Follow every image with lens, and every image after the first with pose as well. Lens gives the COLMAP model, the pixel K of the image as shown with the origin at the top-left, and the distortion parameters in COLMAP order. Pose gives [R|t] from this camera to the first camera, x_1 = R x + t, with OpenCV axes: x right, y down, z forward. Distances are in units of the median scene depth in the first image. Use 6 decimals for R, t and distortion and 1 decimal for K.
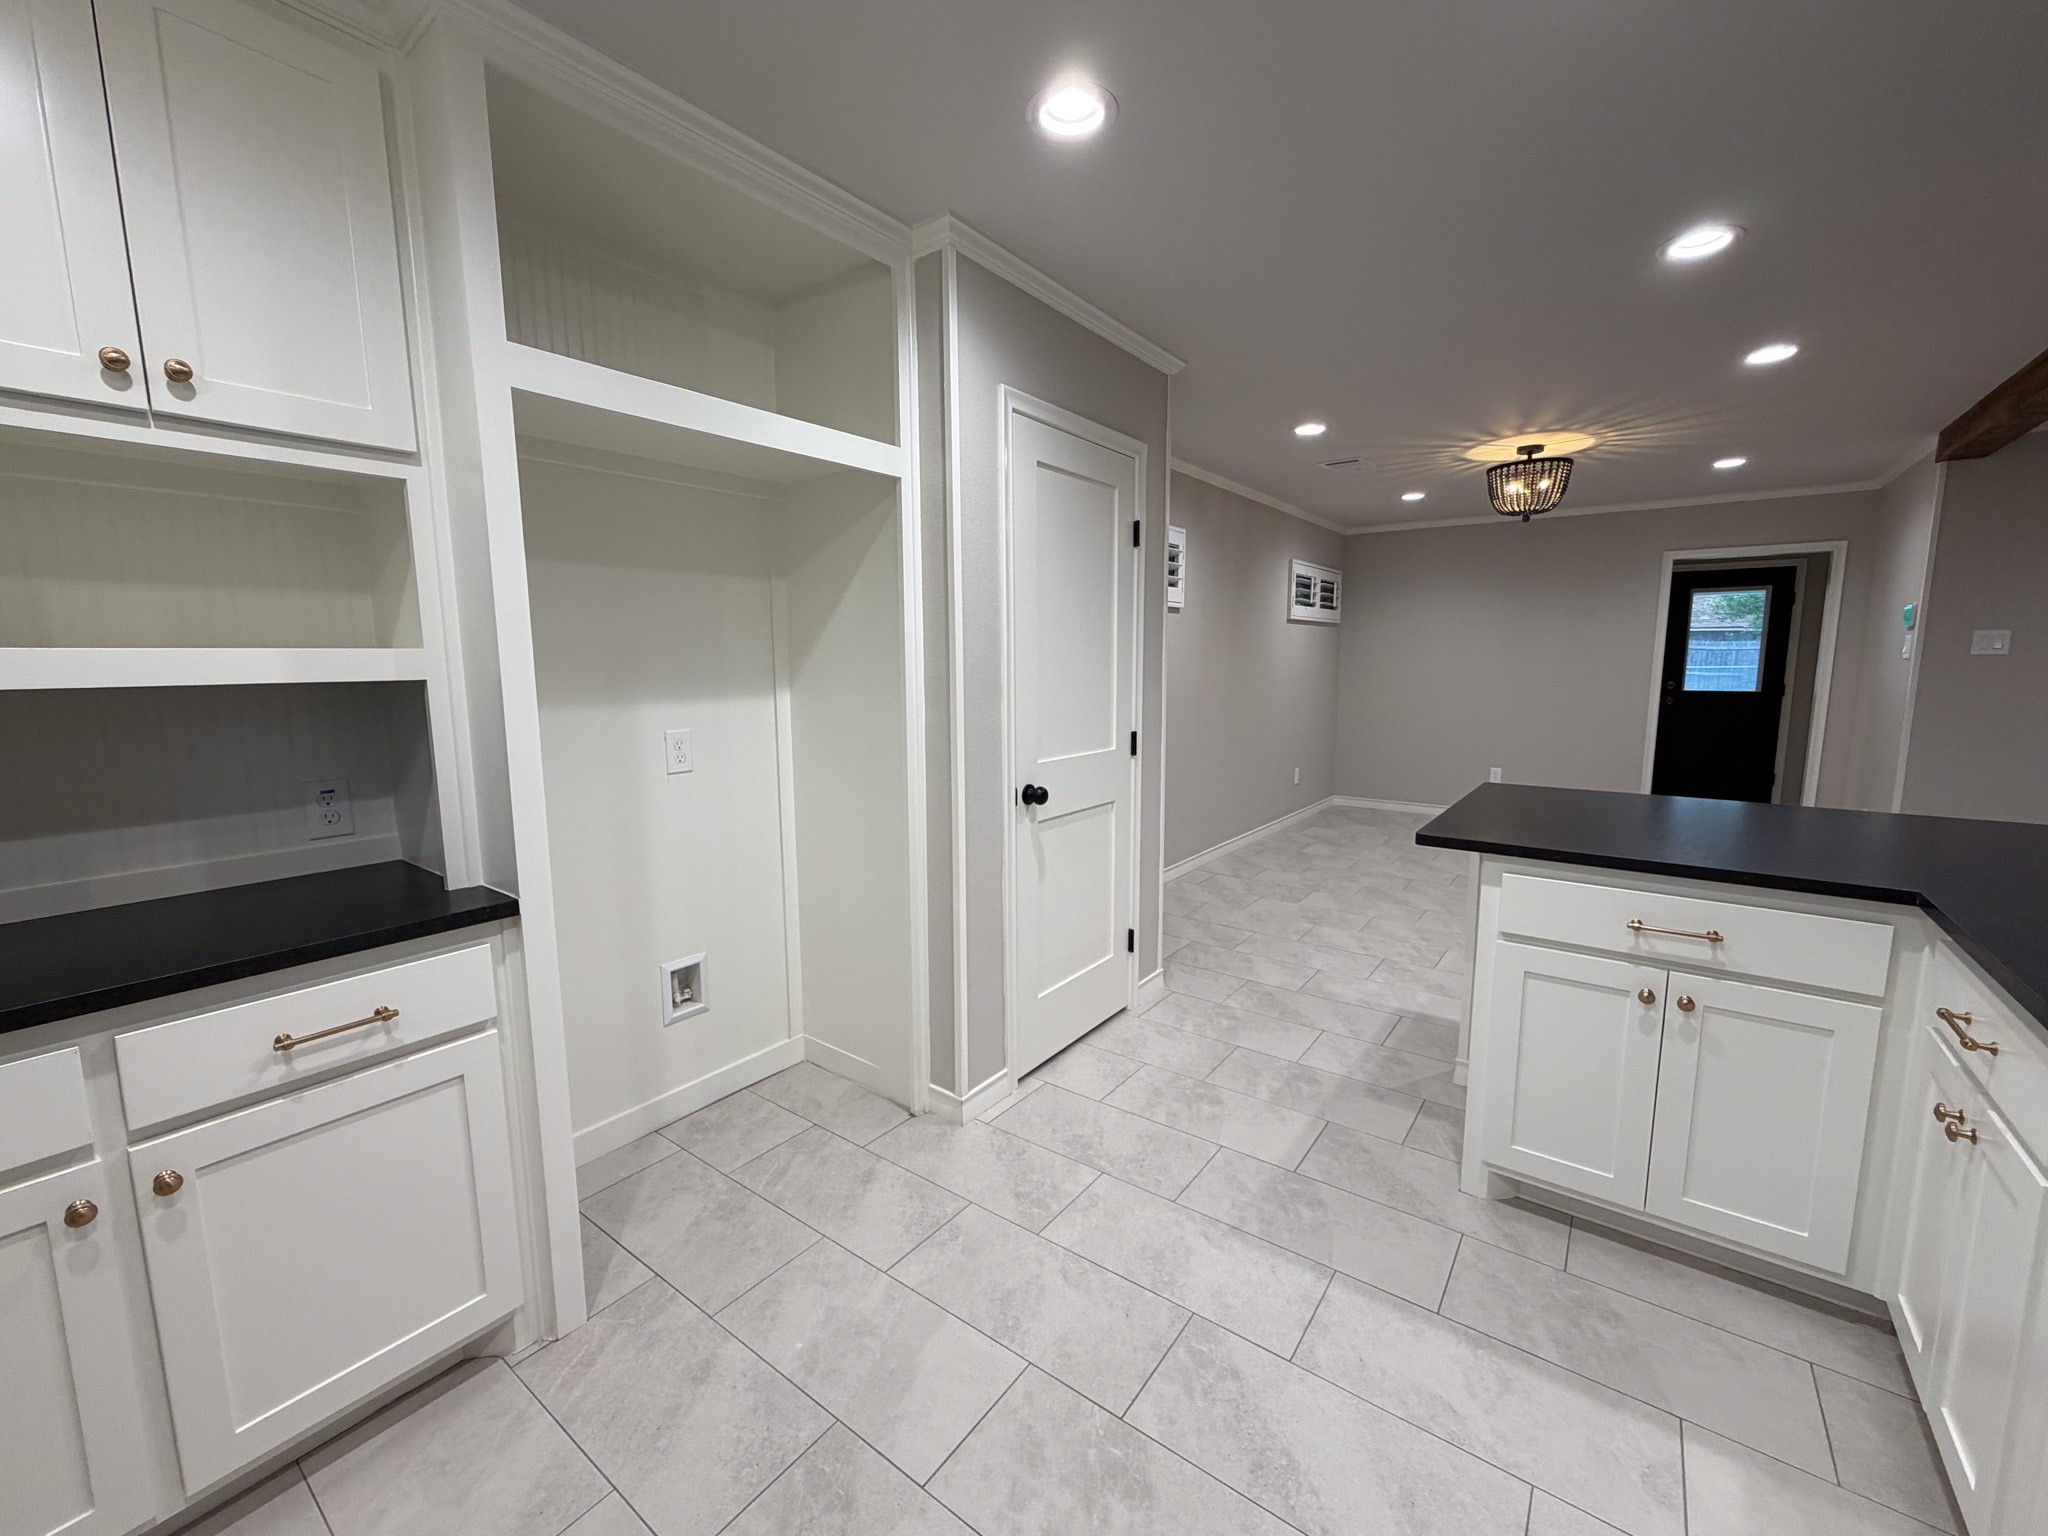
lens RADIAL K [[825.4, 0, 1035.7], [0, 825.4, 769.5], [0, 0, 1]] dist [0.011197, 0.000343]
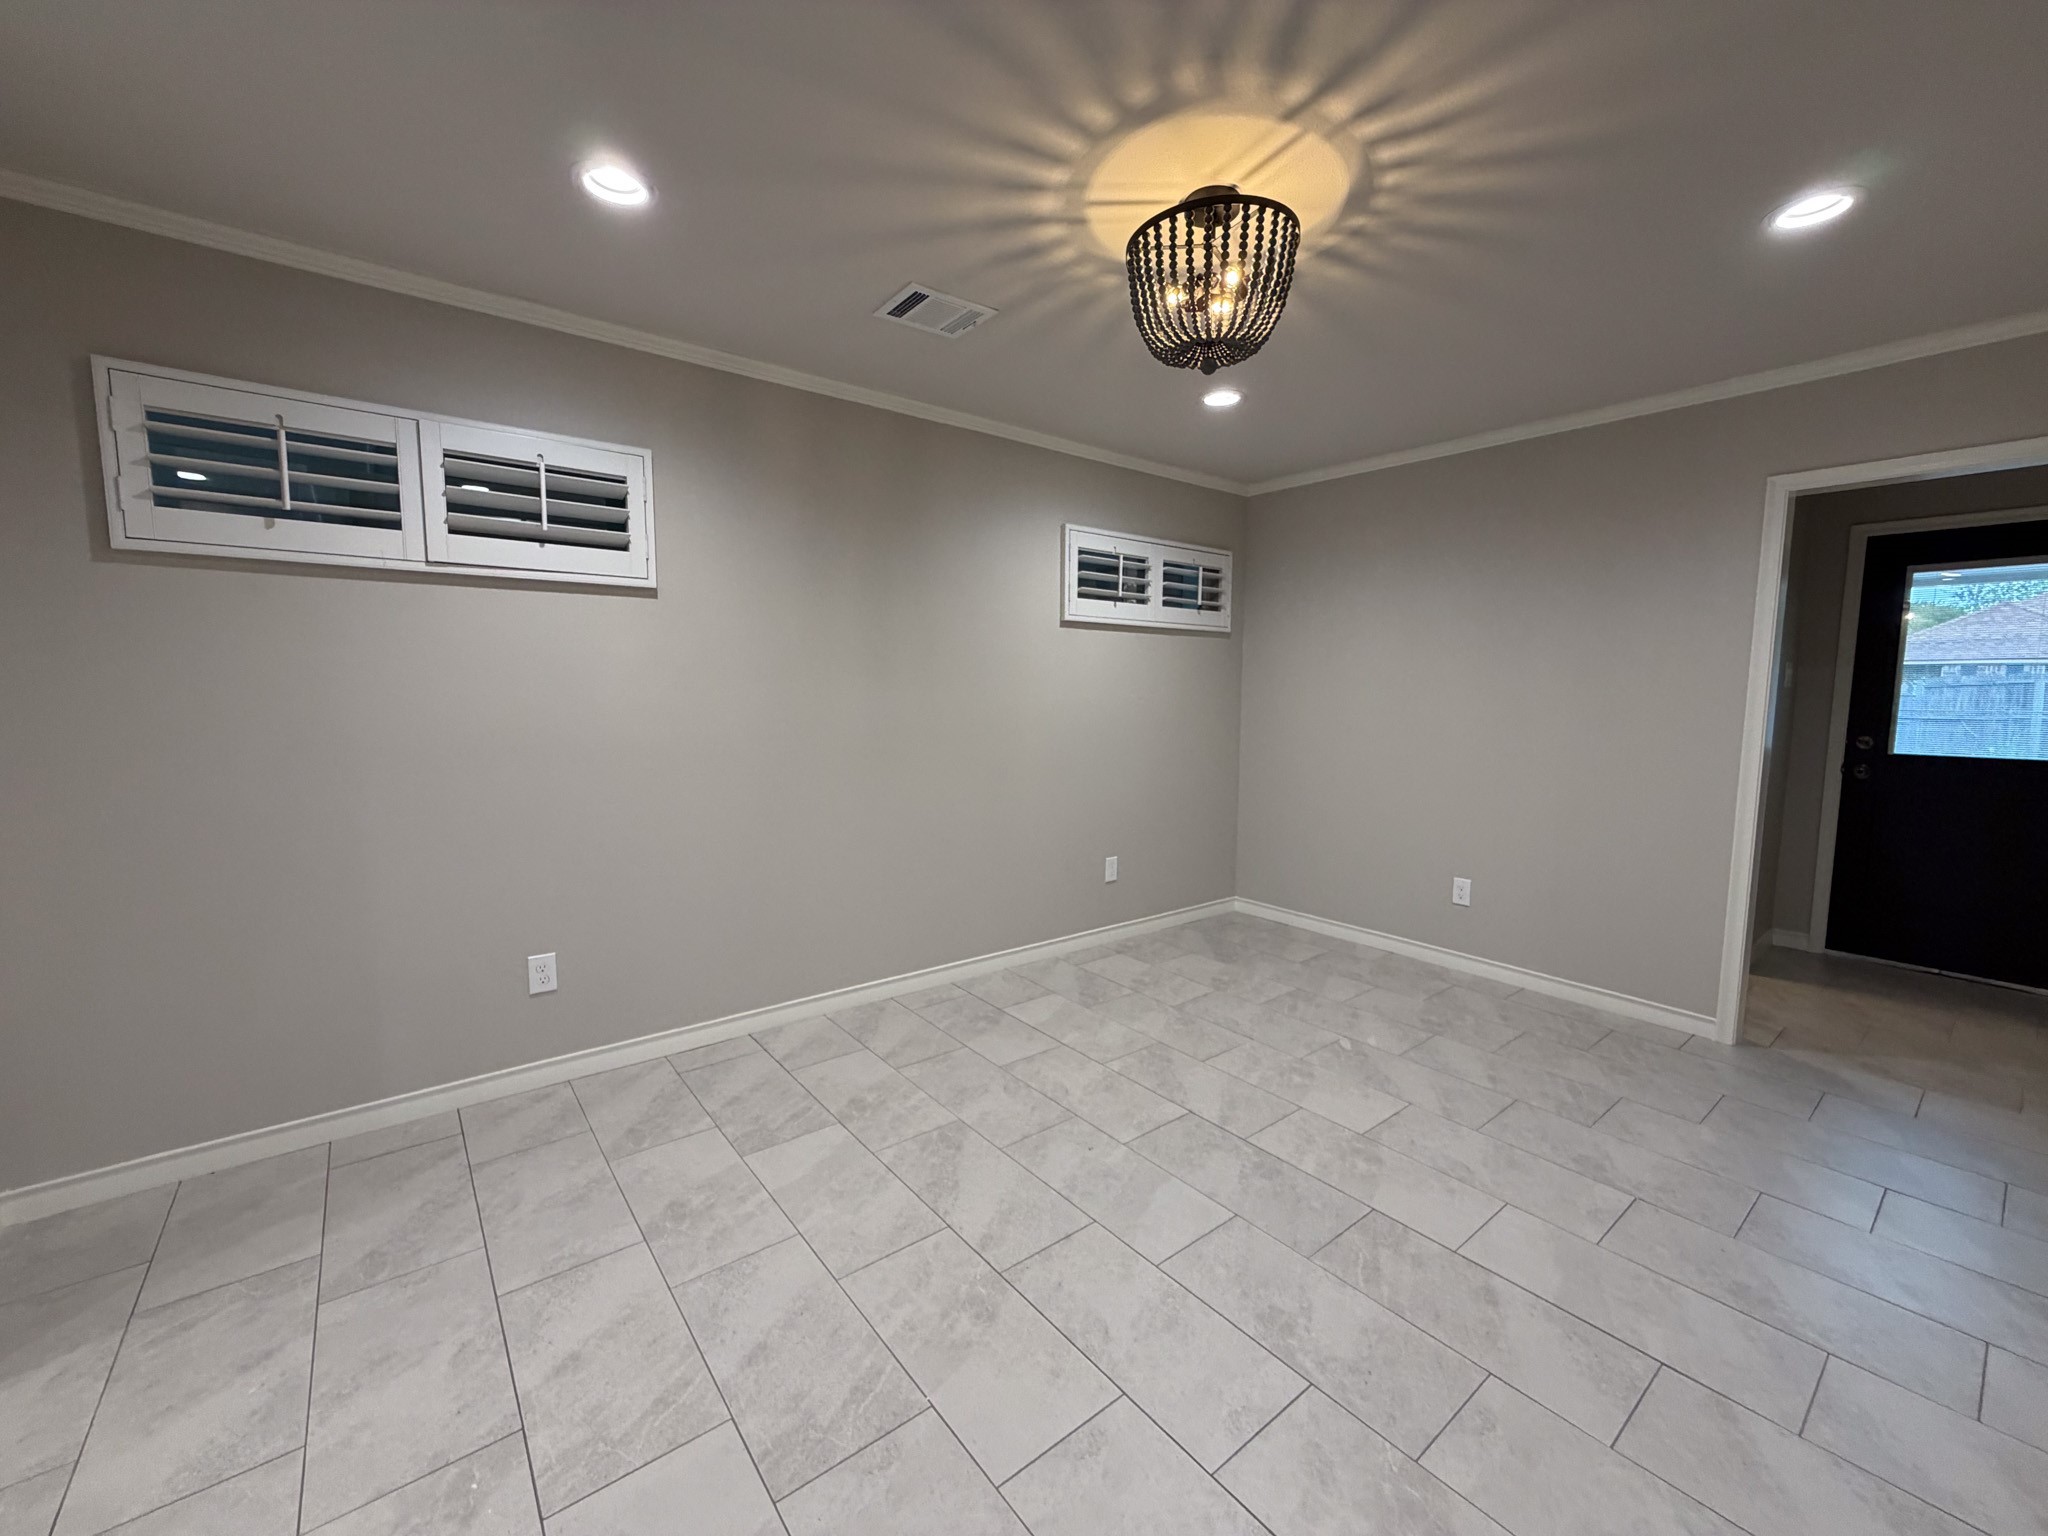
lens RADIAL K [[825.4, 0, 1016.7], [0, 825.4, 763.8], [0, 0, 1]] dist [0.011197, 0.000343]
pose [[0.963791, 0.036584, -0.264138, 0.437602], [-0.047978, 0.998170, -0.036812, -0.049106], [0.262308, 0.048152, 0.963782, 0.393134]]
